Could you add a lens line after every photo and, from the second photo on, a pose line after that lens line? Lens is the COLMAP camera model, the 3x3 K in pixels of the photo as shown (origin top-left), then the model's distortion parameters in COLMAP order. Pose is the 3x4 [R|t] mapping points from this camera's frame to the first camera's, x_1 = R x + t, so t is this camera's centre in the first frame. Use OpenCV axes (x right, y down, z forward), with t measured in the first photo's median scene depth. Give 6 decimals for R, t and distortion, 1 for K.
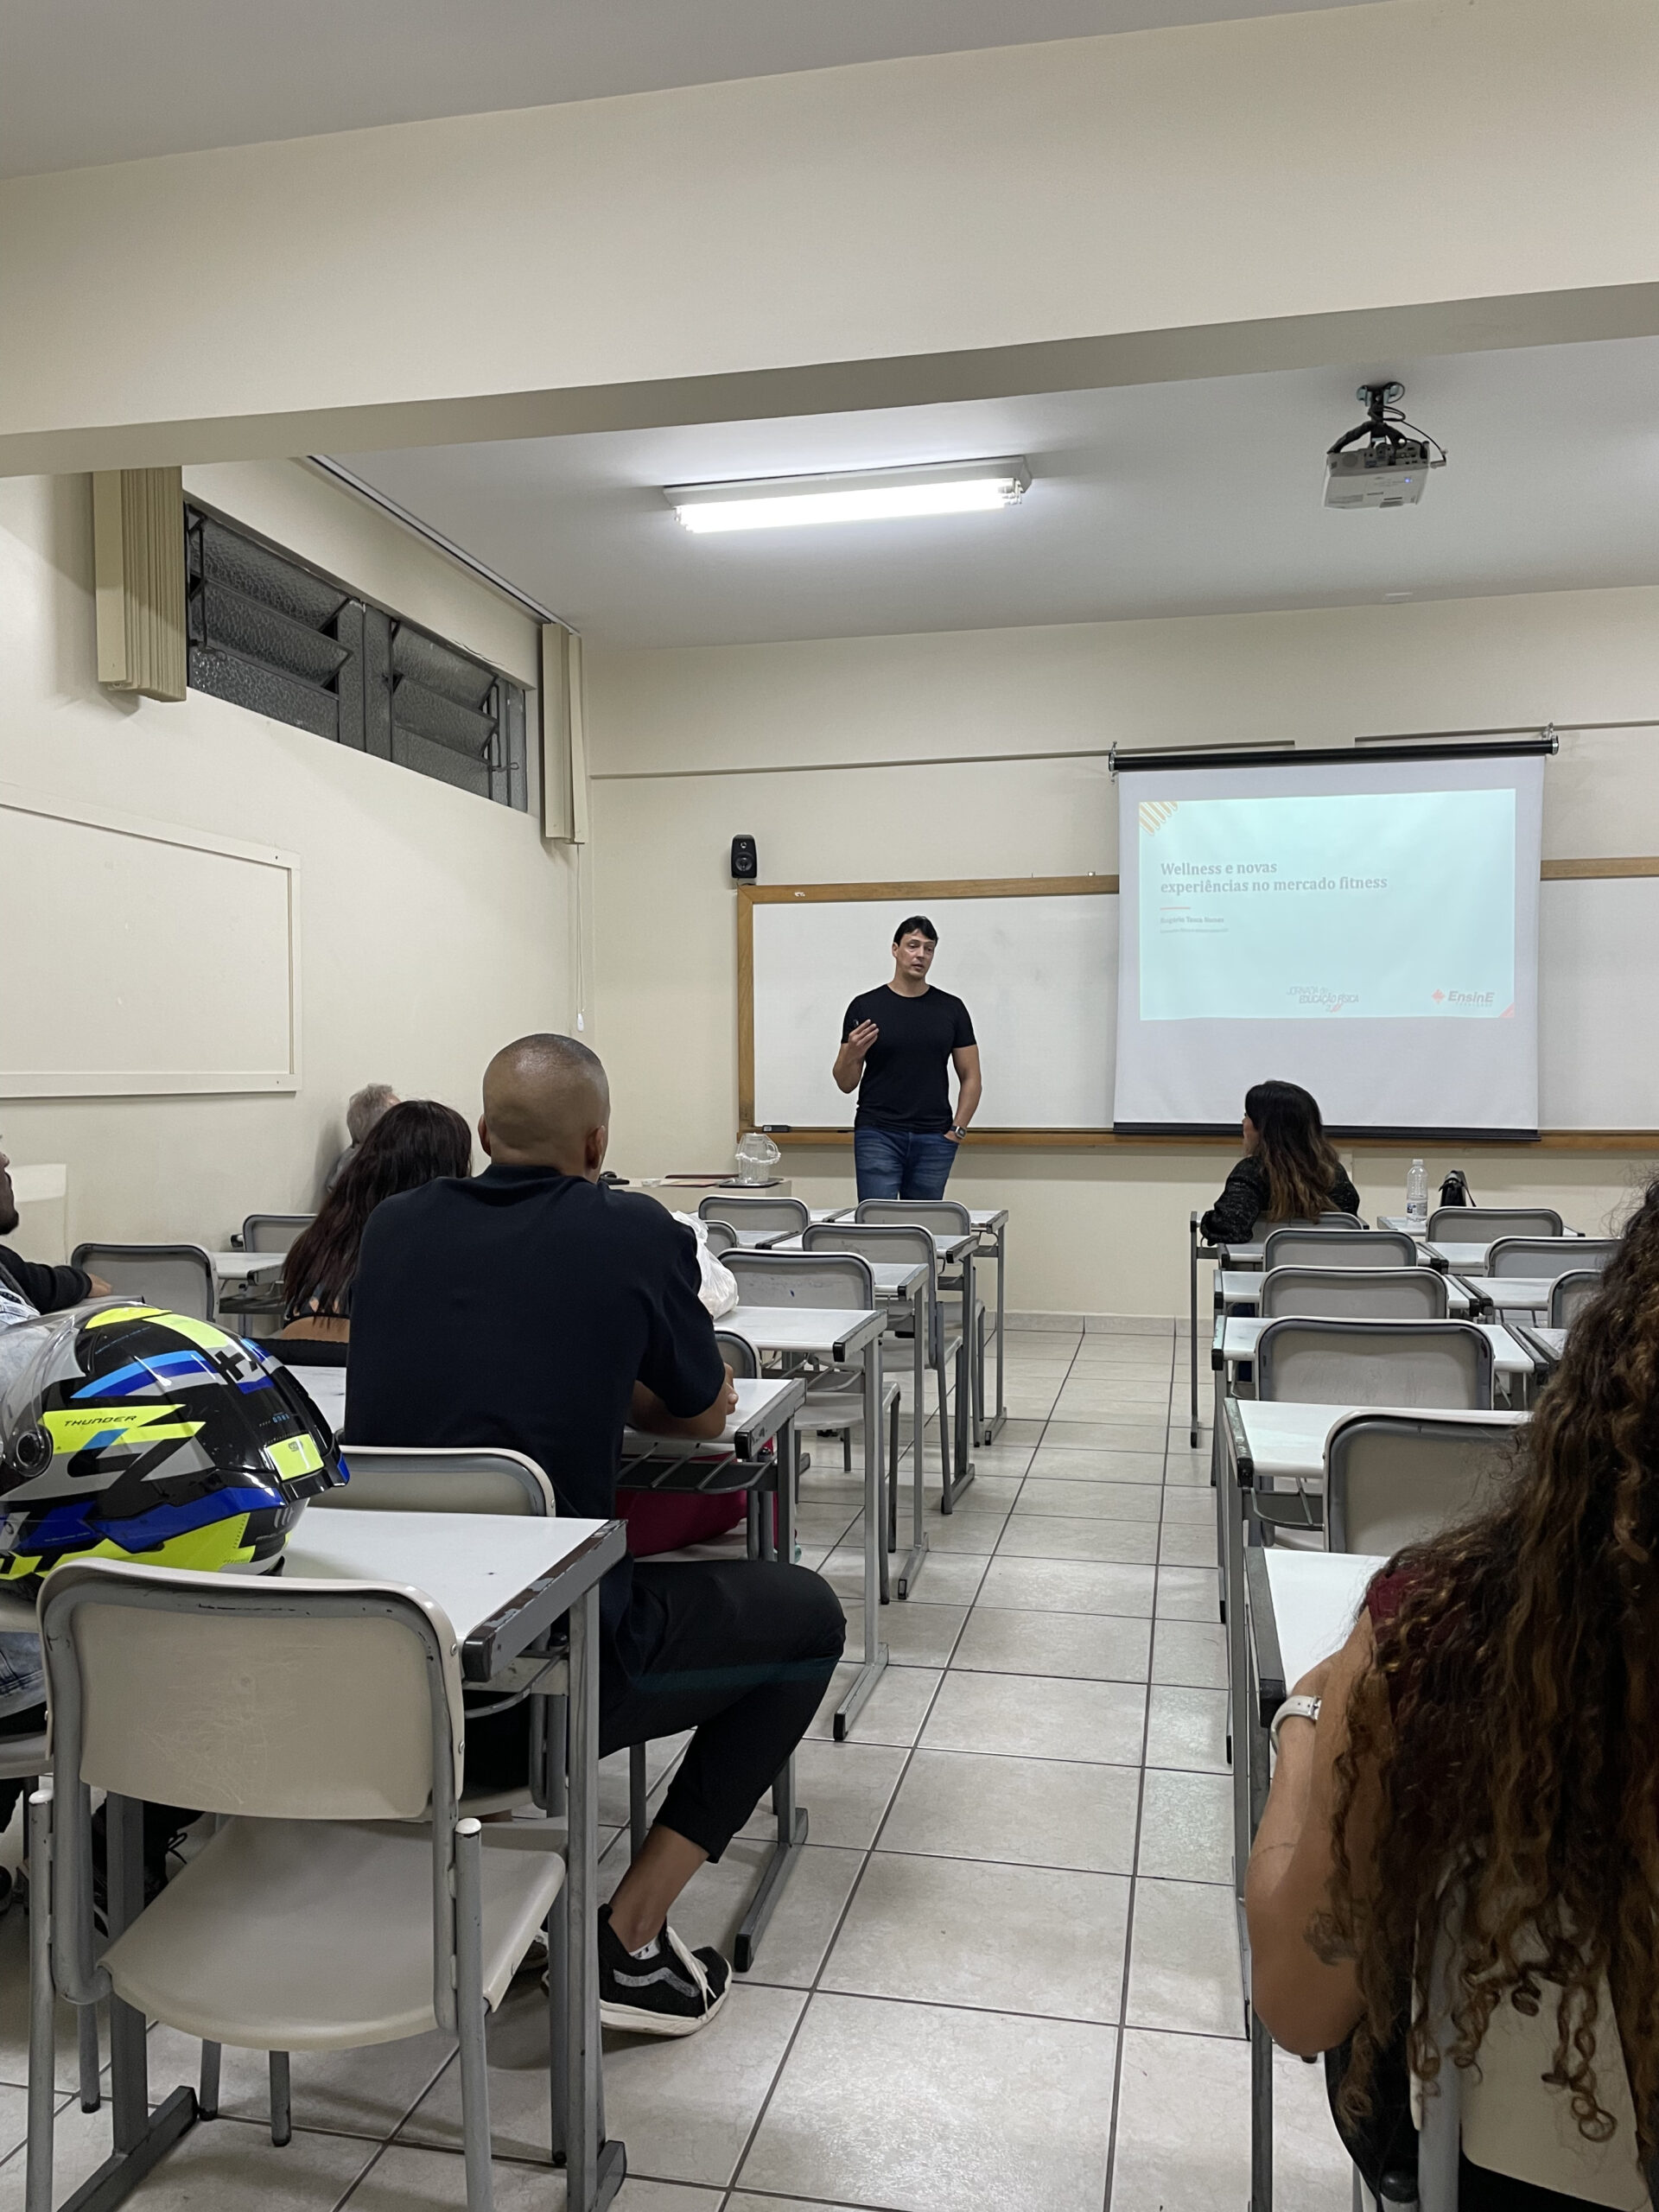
lens RADIAL K [[1679.3, 0, 814.5], [0, 1679.3, 1090.0], [0, 0, 1]] dist [0.101635, -0.119176]
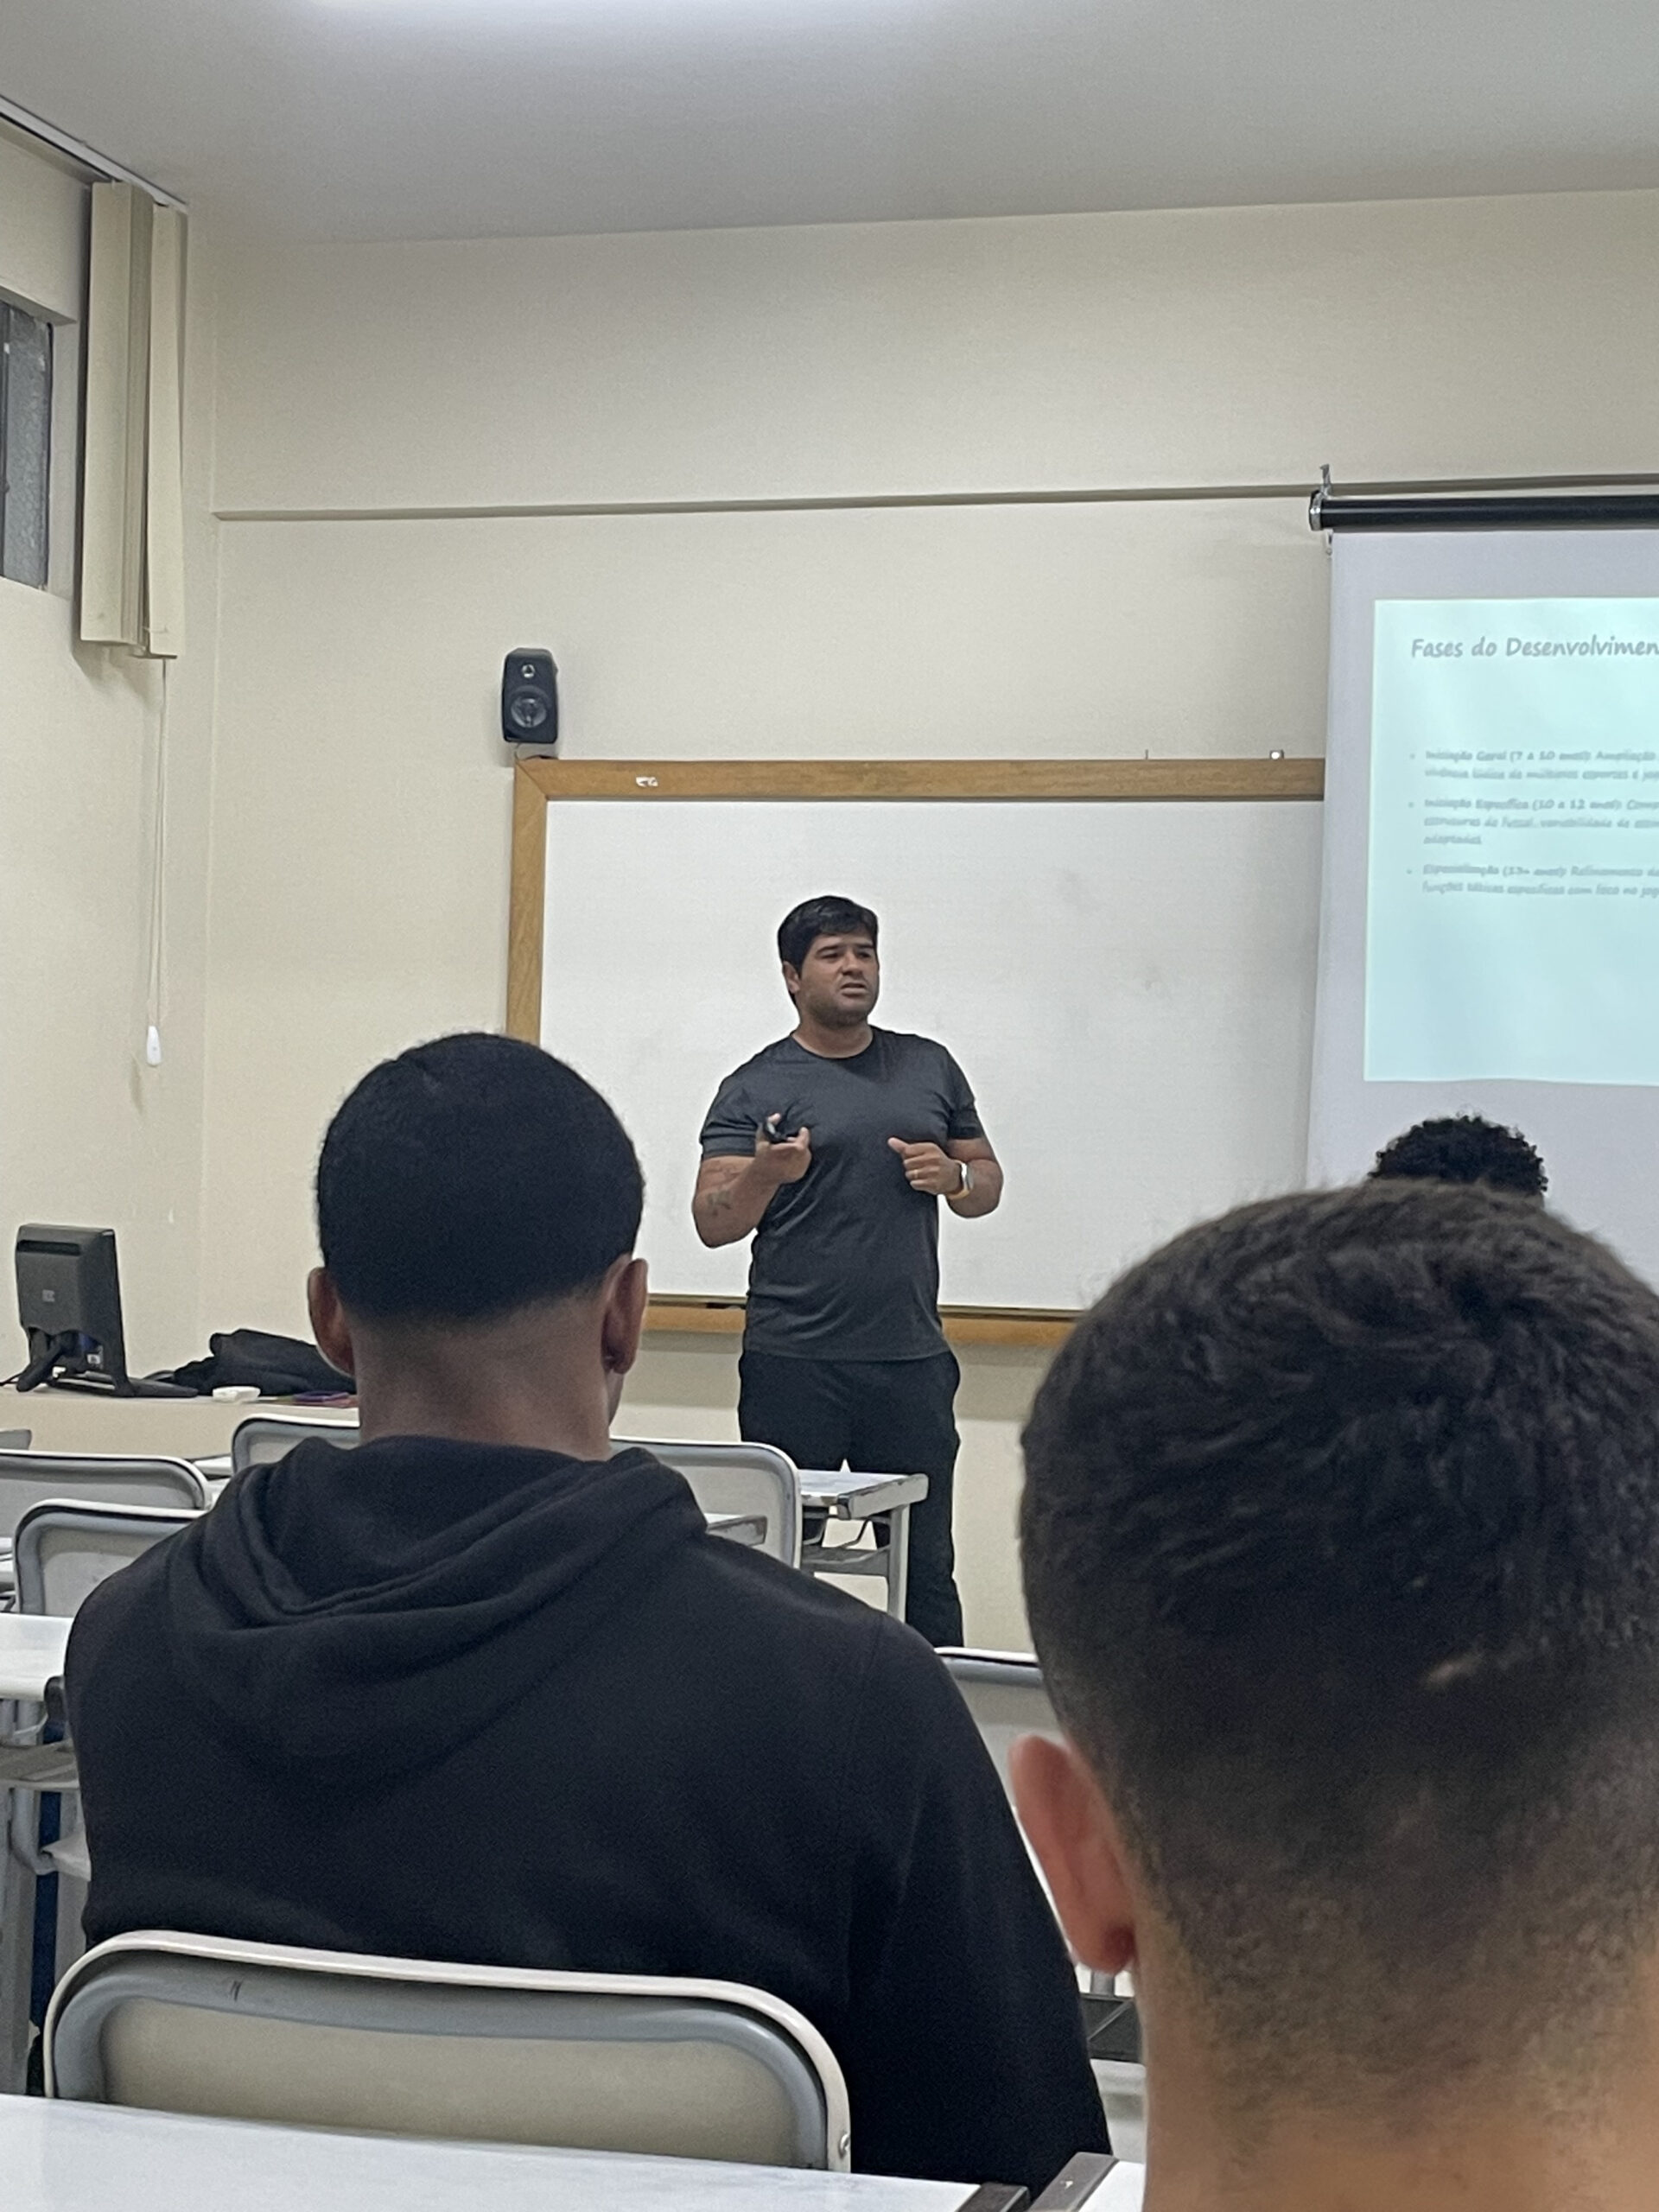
lens RADIAL K [[3819.7, 0, 851.1], [0, 3819.7, 1142.5], [0, 0, 1]] dist [0.100495, 0.000000]
pose [[0.997064, 0.035465, -0.067863, 0.132926], [-0.037510, 0.998872, -0.029099, 0.010139], [0.066755, 0.031559, 0.997270, -0.029469]]
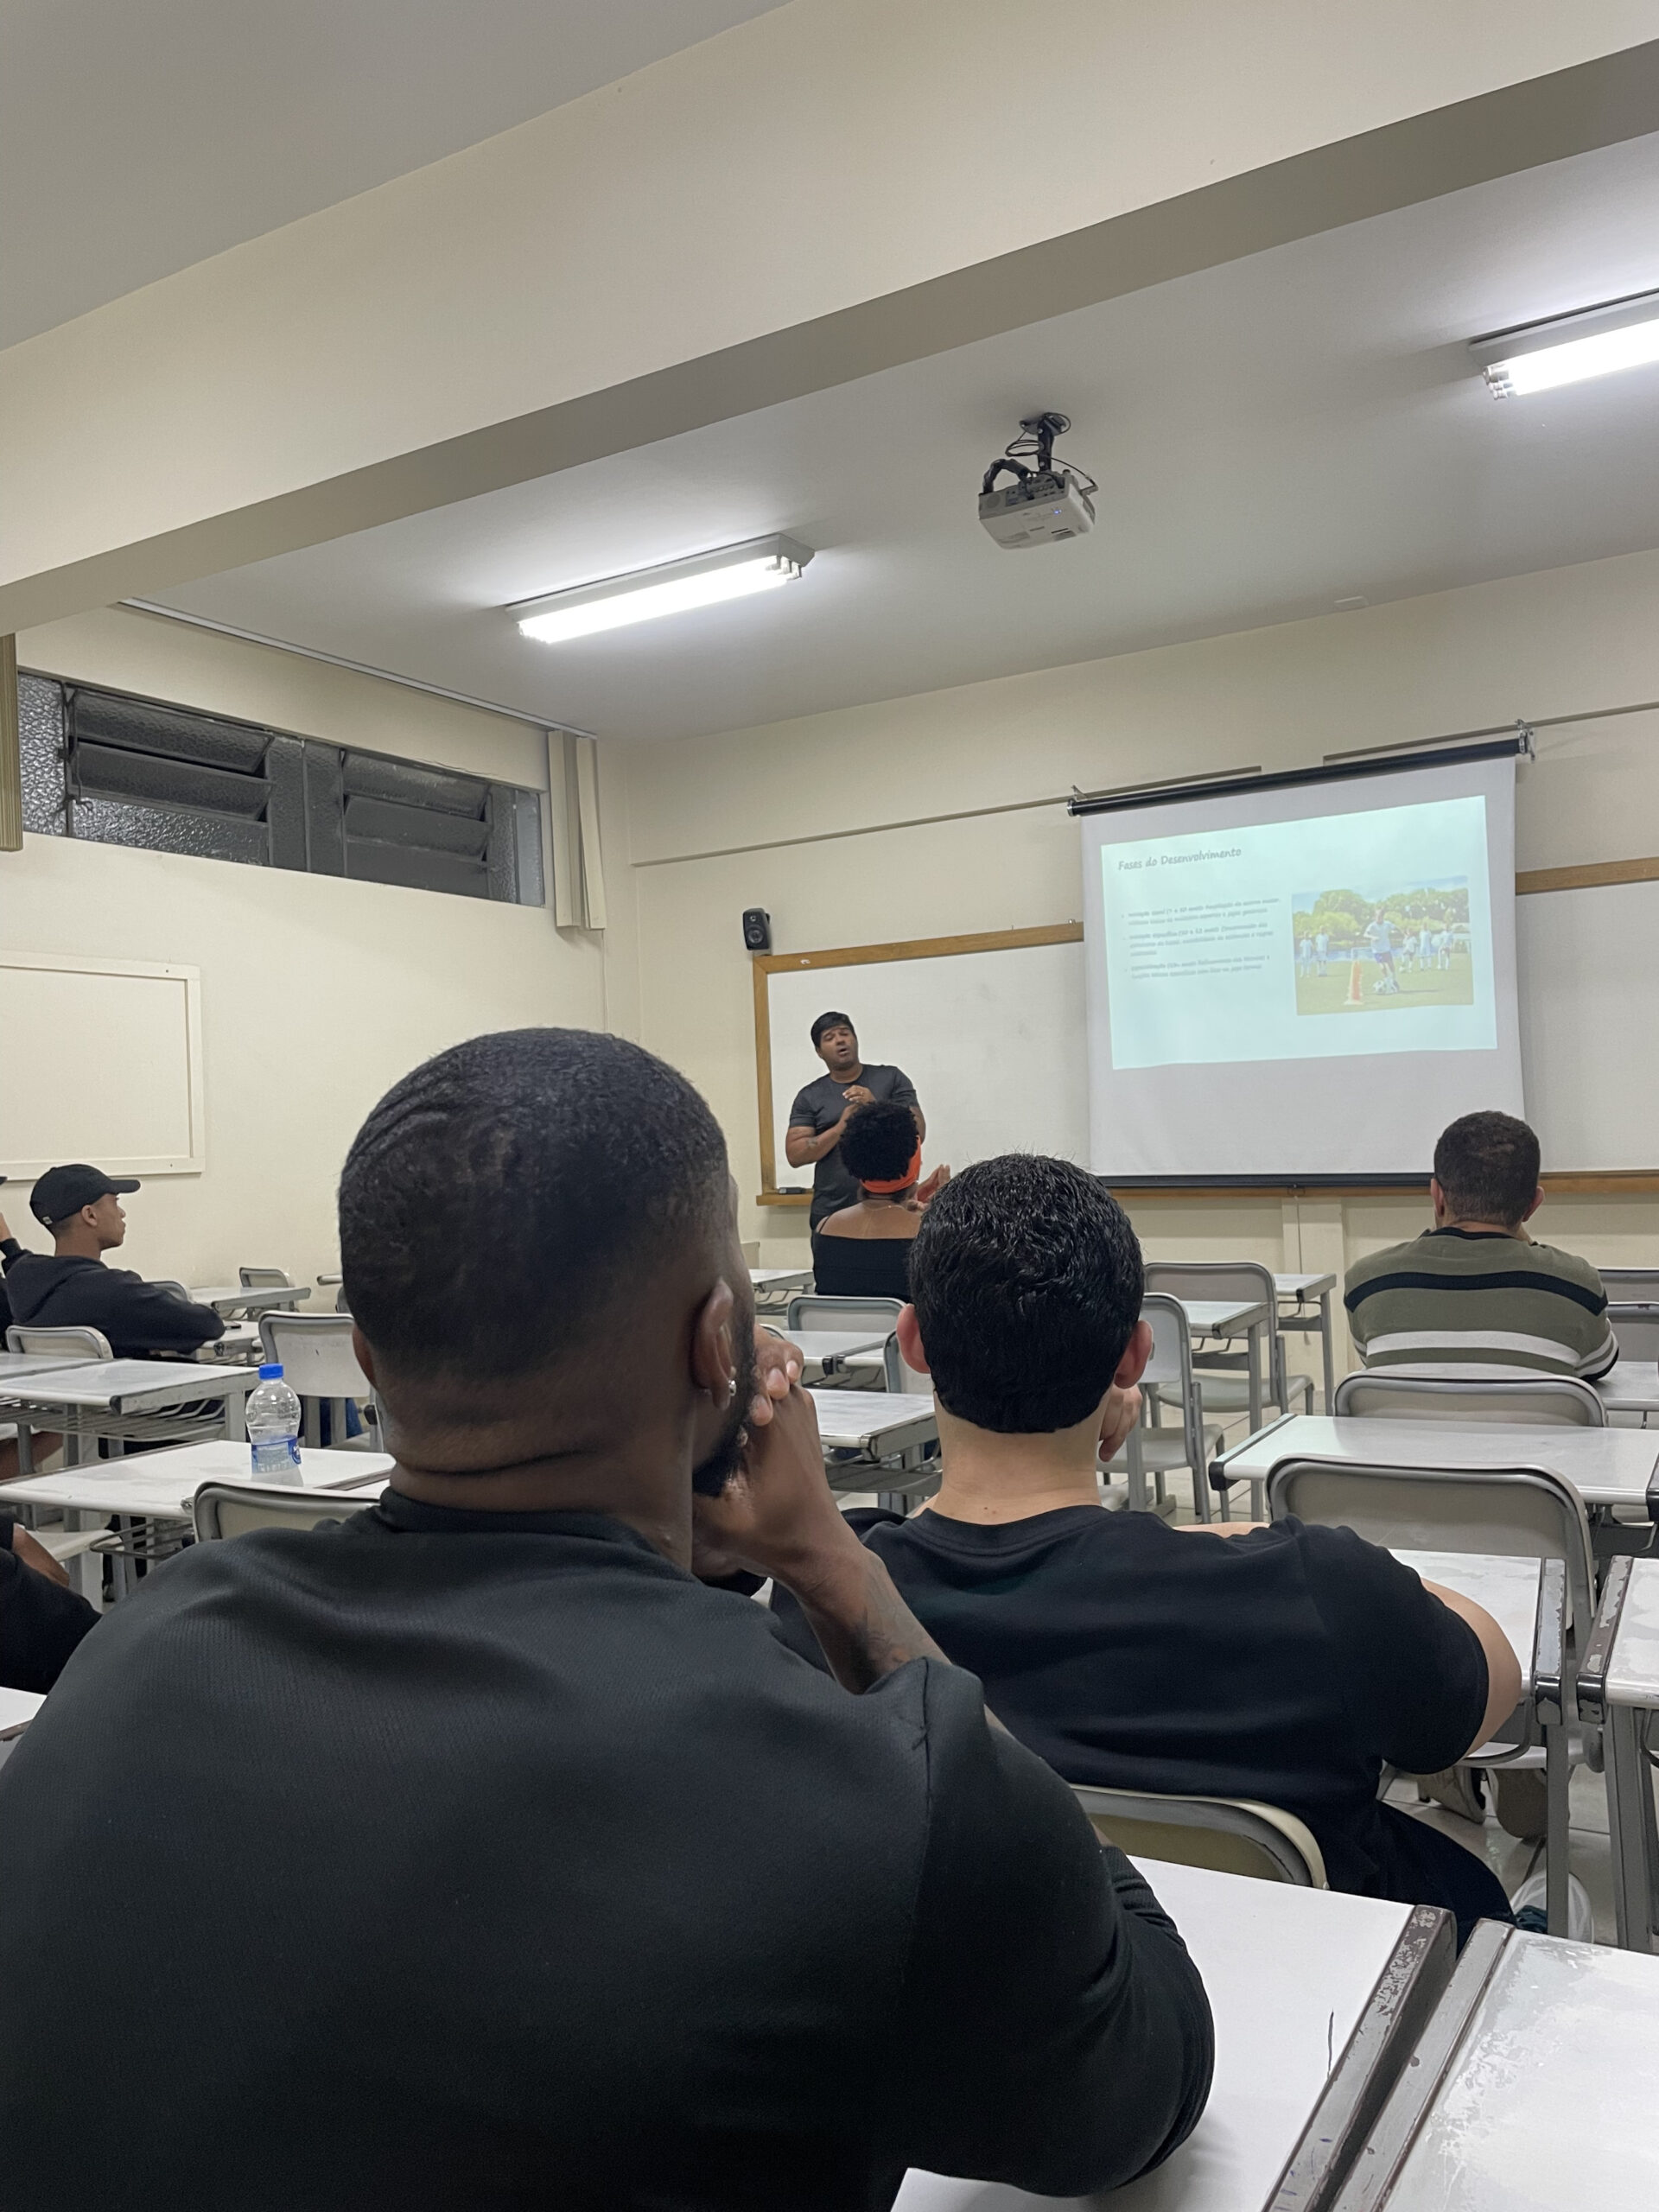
lens RADIAL K [[1679.3, 0, 819.8], [0, 1679.3, 1112.4], [0, 0, 1]] dist [0.101635, -0.119176]
pose [[0.946161, -0.038785, -0.321364, 0.360626], [0.031889, 0.999135, -0.026697, 0.003683], [0.322122, 0.015011, 0.946579, 0.033990]]
